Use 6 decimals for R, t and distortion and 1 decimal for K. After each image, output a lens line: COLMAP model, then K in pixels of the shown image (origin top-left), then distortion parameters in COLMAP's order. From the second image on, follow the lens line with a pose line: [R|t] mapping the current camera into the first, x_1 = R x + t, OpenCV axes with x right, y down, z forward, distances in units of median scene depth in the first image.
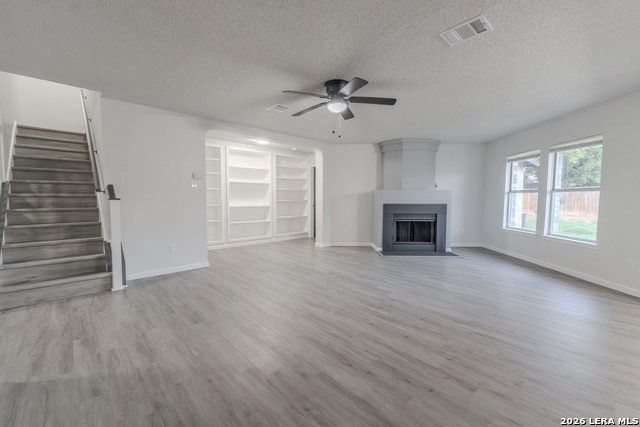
lens RADIAL K [[271.6, 0, 321.1], [0, 271.6, 214.0], [0, 0, 1]] dist [0.002221, 0.000351]
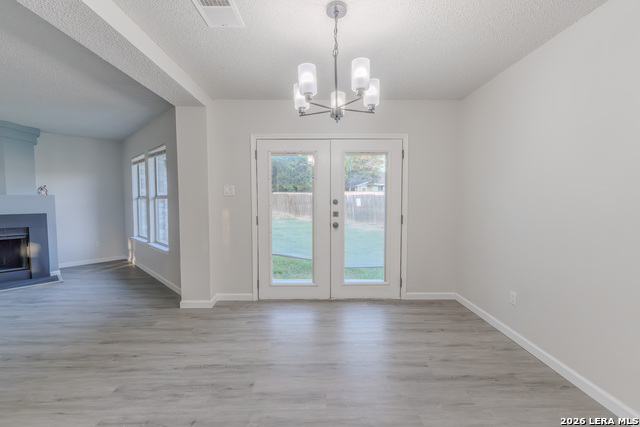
lens RADIAL K [[273.8, 0, 318.9], [0, 273.8, 211.4], [0, 0, 1]] dist [0.001147, 0.000259]
pose [[0.675423, -0.038038, 0.736449, 0.413026], [0.049222, 0.998767, 0.006444, -0.009952], [-0.735786, 0.031897, 0.676462, -0.079506]]
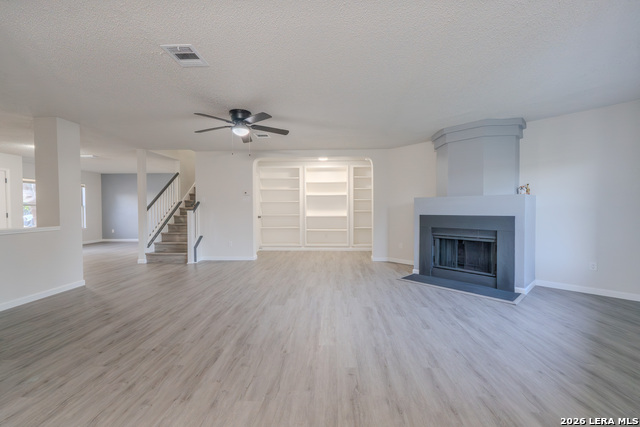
lens RADIAL K [[271.6, 0, 321.1], [0, 271.6, 214.0], [0, 0, 1]] dist [0.002221, 0.000351]
pose [[0.697399, 0.007866, -0.716640, 0.602380], [-0.037280, 0.998984, -0.025314, -0.009193], [0.715712, 0.044371, 0.696984, 0.233867]]
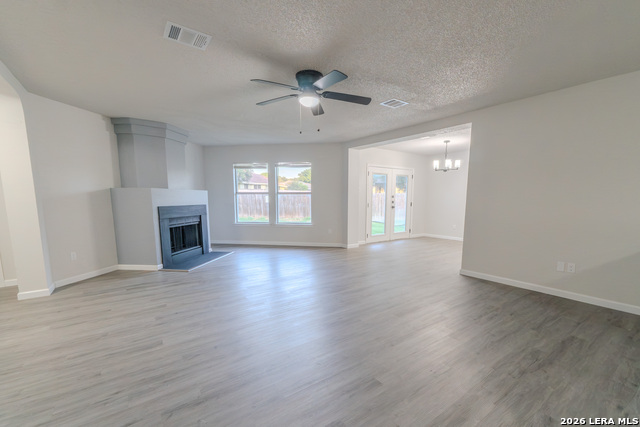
lens RADIAL K [[273.9, 0, 328.1], [0, 273.9, 233.4], [0, 0, 1]] dist [-0.000785, -0.000101]
pose [[0.112036, -0.130449, 0.985104, -0.482288], [0.057971, 0.990516, 0.124573, -0.031490], [-0.992012, 0.043150, 0.118536, 0.446050]]
